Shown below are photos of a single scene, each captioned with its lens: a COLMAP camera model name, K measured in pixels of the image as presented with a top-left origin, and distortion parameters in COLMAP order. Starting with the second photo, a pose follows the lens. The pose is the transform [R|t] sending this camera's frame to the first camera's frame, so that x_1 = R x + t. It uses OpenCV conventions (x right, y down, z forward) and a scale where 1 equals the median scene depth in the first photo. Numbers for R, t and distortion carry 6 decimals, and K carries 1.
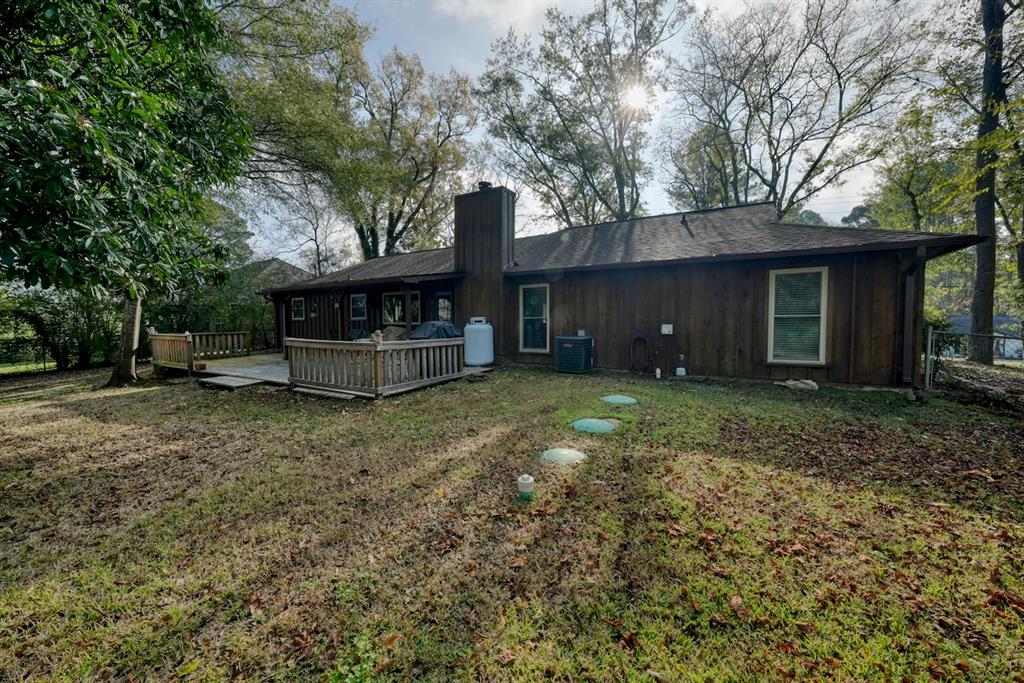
lens RADIAL K [[391.3, 0, 512.0], [0, 391.3, 341.5], [0, 0, 1]] dist [-0.000864, -0.000063]
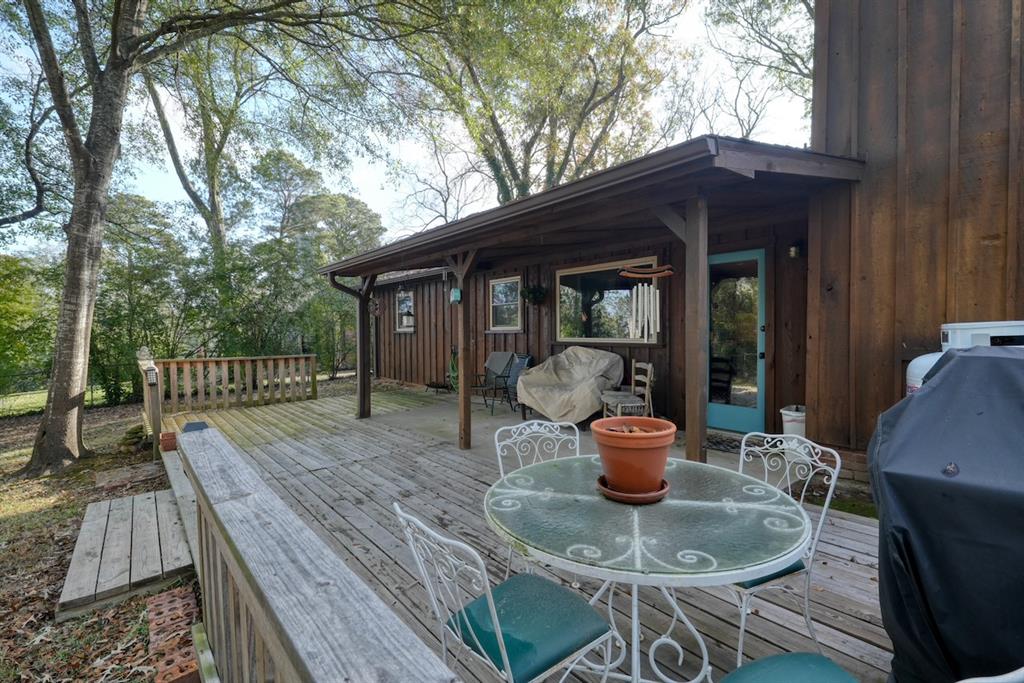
lens RADIAL K [[489.1, 0, 512.0], [0, 489.1, 341.5], [0, 0, 1]] dist [0.000677, 0.000061]
pose [[0.940007, 0.002753, -0.341144, -0.218216], [-0.012599, 0.999565, -0.026652, -0.032957], [0.340922, 0.029351, 0.939633, 0.539628]]
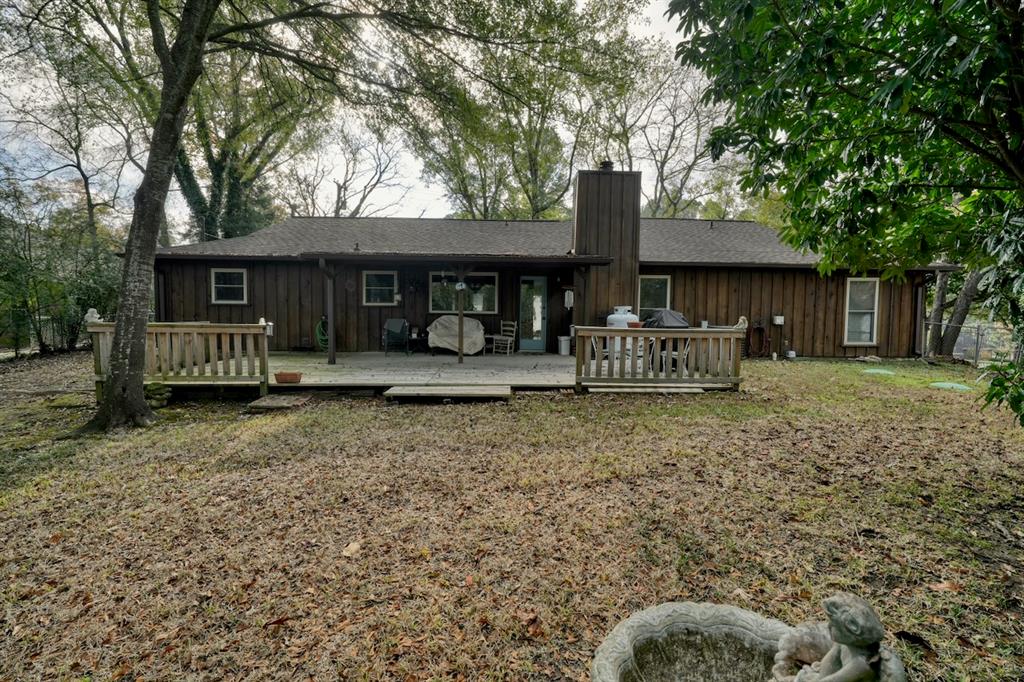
lens RADIAL K [[457.6, 0, 512.0], [0, 457.6, 341.0], [0, 0, 1]] dist [0.000959, 0.000121]
pose [[0.838793, -0.018750, 0.544127, -0.793067], [0.014480, 0.999822, 0.012131, 0.002893], [-0.544257, -0.002296, 0.838915, 0.188962]]
